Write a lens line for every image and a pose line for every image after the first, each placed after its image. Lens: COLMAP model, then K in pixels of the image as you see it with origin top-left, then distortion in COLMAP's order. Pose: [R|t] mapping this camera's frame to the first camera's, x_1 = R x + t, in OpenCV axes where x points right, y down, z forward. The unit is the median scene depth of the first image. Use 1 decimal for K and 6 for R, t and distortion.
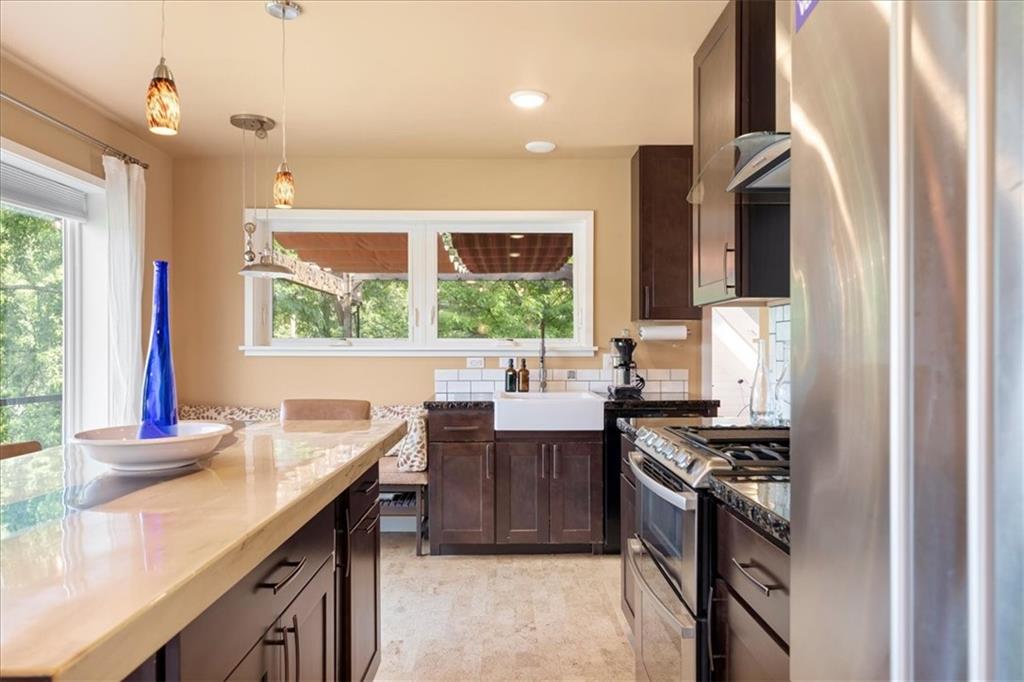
lens RADIAL K [[676.1, 0, 511.0], [0, 676.1, 351.3], [0, 0, 1]] dist [0.001714, 0.004237]
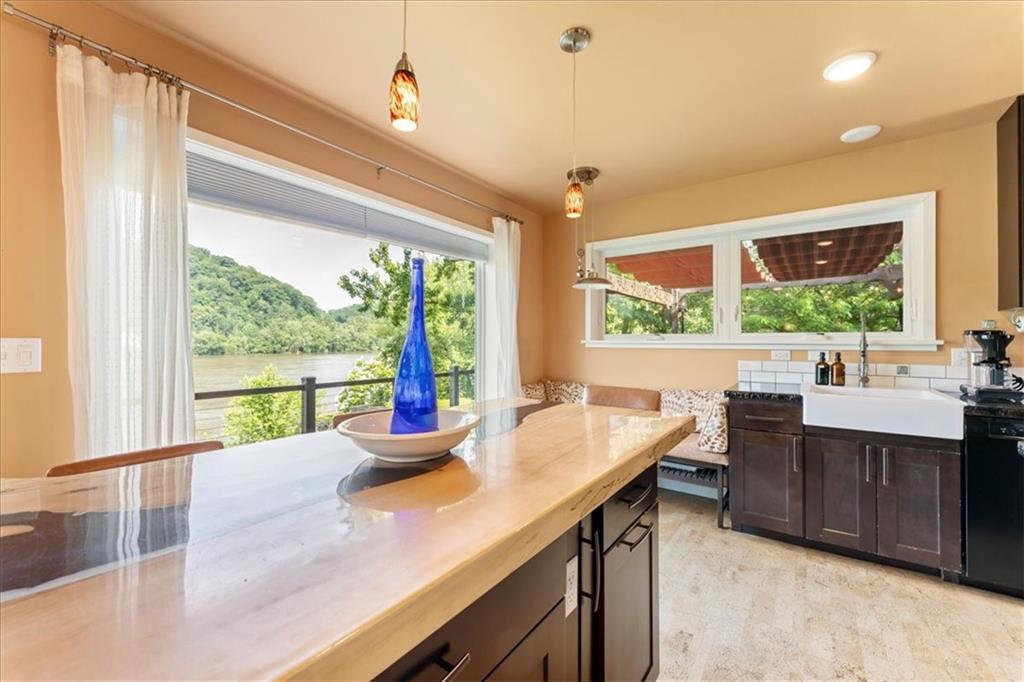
lens RADIAL K [[408.7, 0, 512.2], [0, 408.7, 341.0], [0, 0, 1]] dist [-0.000652, -0.000003]
pose [[0.803848, -0.001229, -0.594834, -0.010788], [-0.002690, 0.999980, -0.005702, -0.001451], [0.594829, 0.006183, 0.803828, 0.253562]]
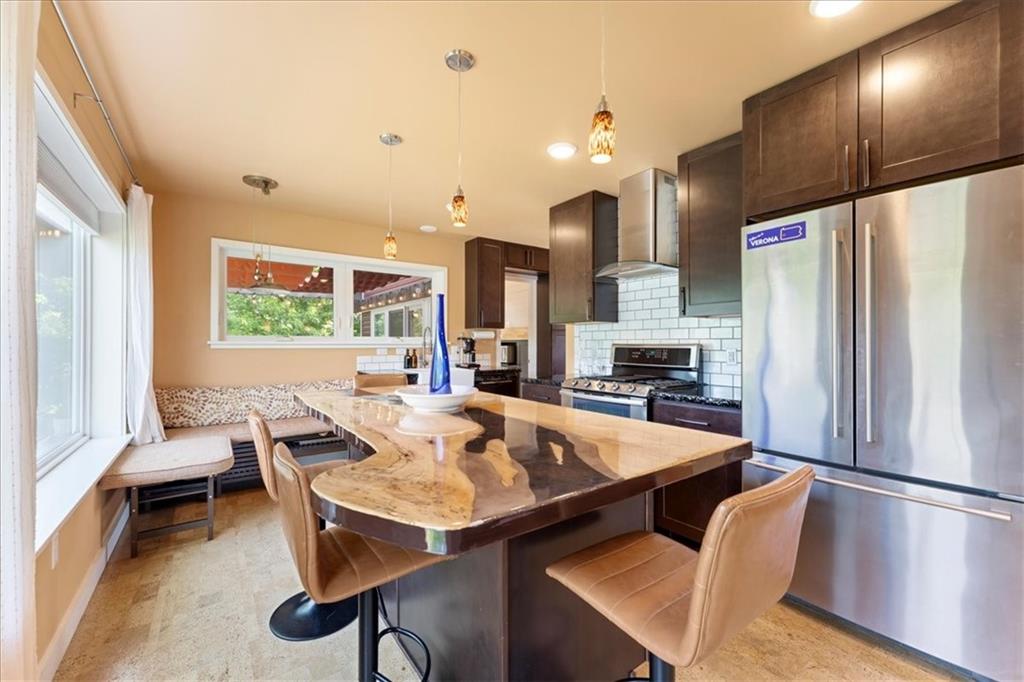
lens RADIAL K [[408.7, 0, 511.5], [0, 408.7, 340.3], [0, 0, 1]] dist [-0.000652, -0.000003]
pose [[0.811635, 0.004820, 0.584144, -0.434812], [0.001332, 0.999948, -0.010103, -0.000308], [-0.584163, 0.008978, 0.811587, 0.008139]]
